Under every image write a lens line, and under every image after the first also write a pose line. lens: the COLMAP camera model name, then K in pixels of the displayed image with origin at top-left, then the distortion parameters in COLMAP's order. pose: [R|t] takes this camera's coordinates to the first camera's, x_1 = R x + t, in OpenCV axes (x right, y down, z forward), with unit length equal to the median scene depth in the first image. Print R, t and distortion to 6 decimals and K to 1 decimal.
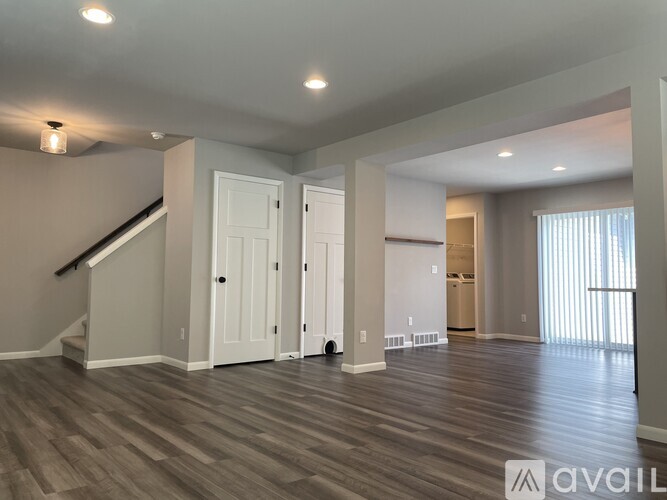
lens RADIAL K [[524.5, 0, 333.5], [0, 524.5, 250.0], [0, 0, 1]] dist [0.001195, -0.002882]
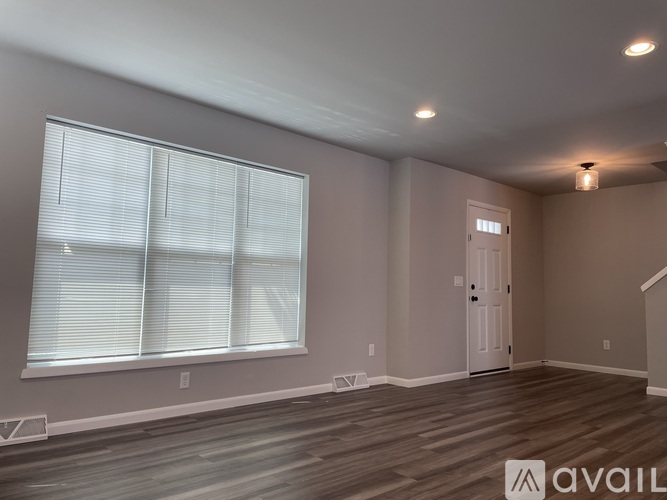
lens RADIAL K [[500.9, 0, 333.5], [0, 500.9, 250.0], [0, 0, 1]] dist [0.047449, -0.003643]
pose [[0.050998, -0.092730, -0.994384, 0.930124], [0.034098, 0.995261, -0.091063, 0.043250], [0.998116, -0.029263, 0.053918, 0.709481]]
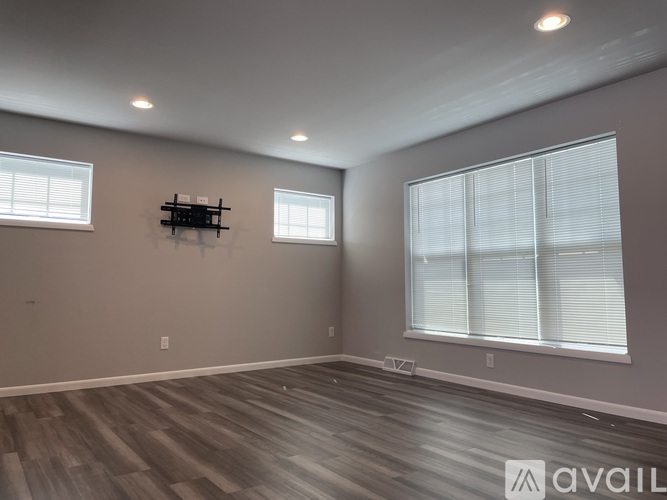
lens RADIAL K [[500.9, 0, 333.5], [0, 500.9, 250.0], [0, 0, 1]] dist [0.047449, -0.003643]
pose [[-0.998280, -0.004593, 0.058453, -0.098274], [-0.012302, 0.991146, -0.132208, 0.126932], [-0.057328, -0.132699, -0.989497, 2.063365]]
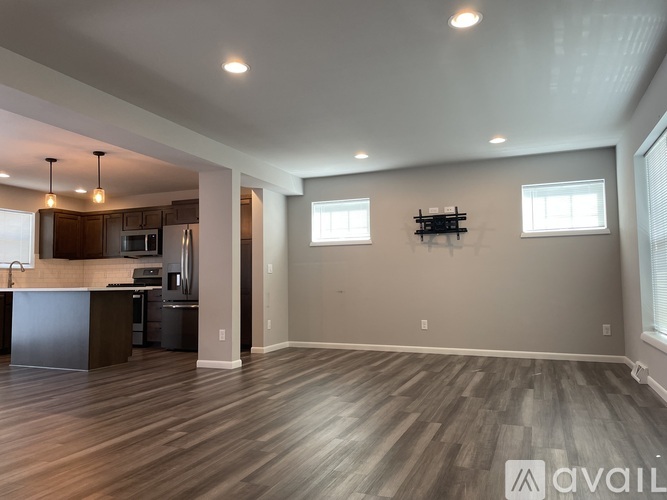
lens RADIAL K [[507.4, 0, 333.5], [0, 507.4, 250.0], [0, 0, 1]] dist [0.064756, 0.000857]
pose [[-0.480116, 0.055090, 0.875474, -1.268093], [-0.043541, 0.995299, -0.086508, 0.102079], [-0.876124, -0.079653, -0.475460, 1.782251]]
